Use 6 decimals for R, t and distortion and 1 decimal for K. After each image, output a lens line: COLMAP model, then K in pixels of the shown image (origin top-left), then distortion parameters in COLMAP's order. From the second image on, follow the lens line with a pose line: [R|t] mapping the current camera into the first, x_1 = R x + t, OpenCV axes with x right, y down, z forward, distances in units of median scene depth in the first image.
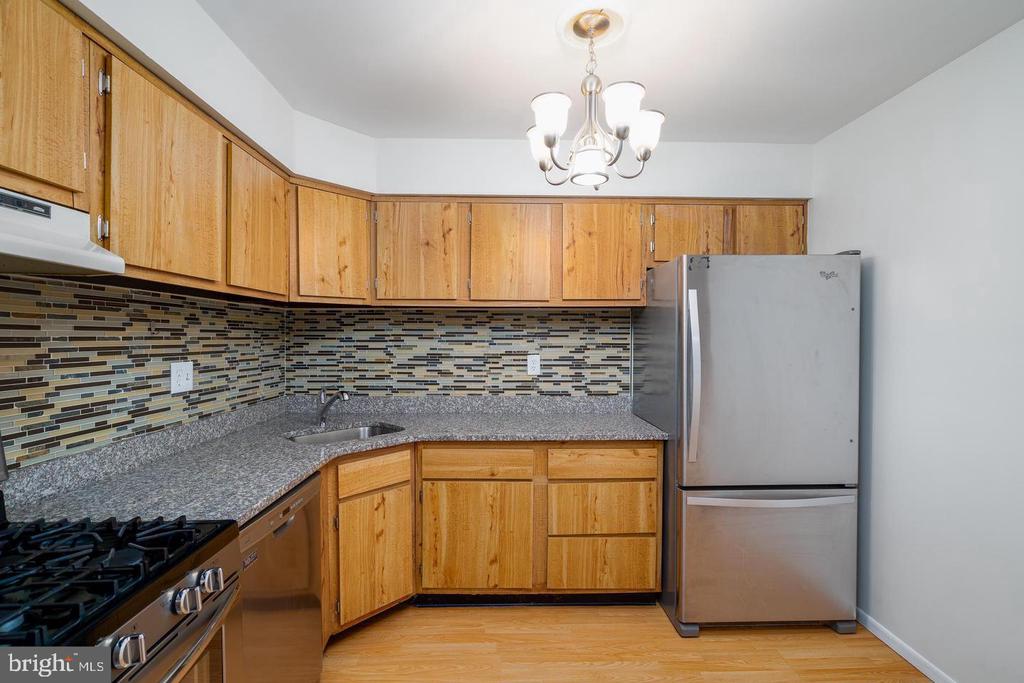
lens RADIAL K [[475.3, 0, 512.3], [0, 475.3, 340.5], [0, 0, 1]] dist [-0.006323, 0.003263]
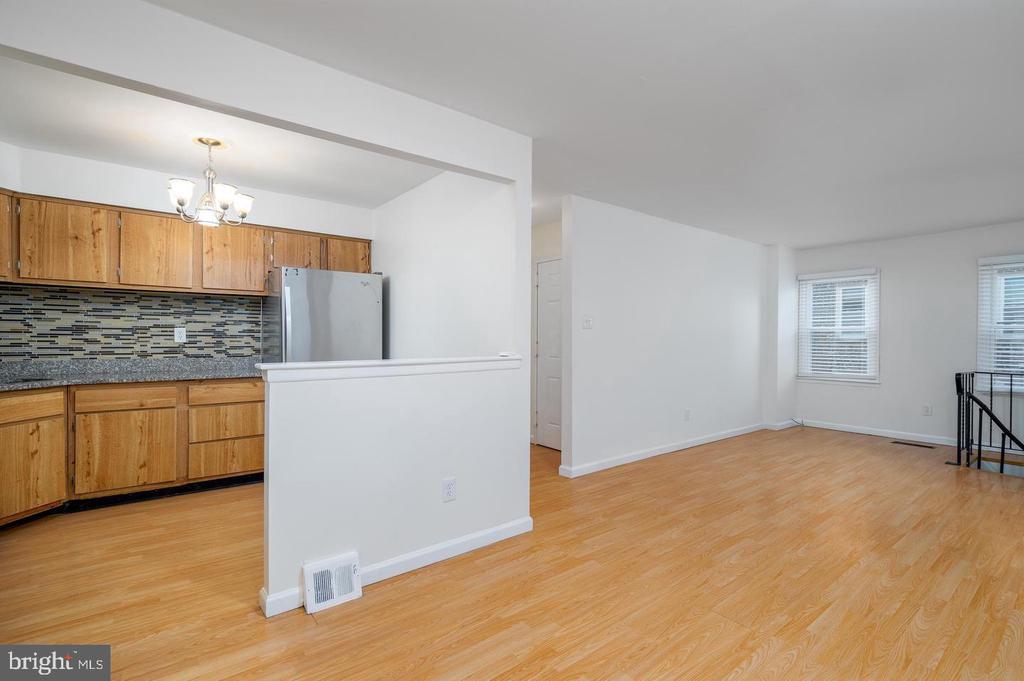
lens RADIAL K [[475.3, 0, 526.9], [0, 475.3, 341.7], [0, 0, 1]] dist [-0.006323, 0.003263]
pose [[0.797953, -0.001960, 0.602717, 0.021827], [-0.002465, 0.999976, 0.006516, 0.066271], [-0.602715, -0.006685, 0.797929, -0.758469]]
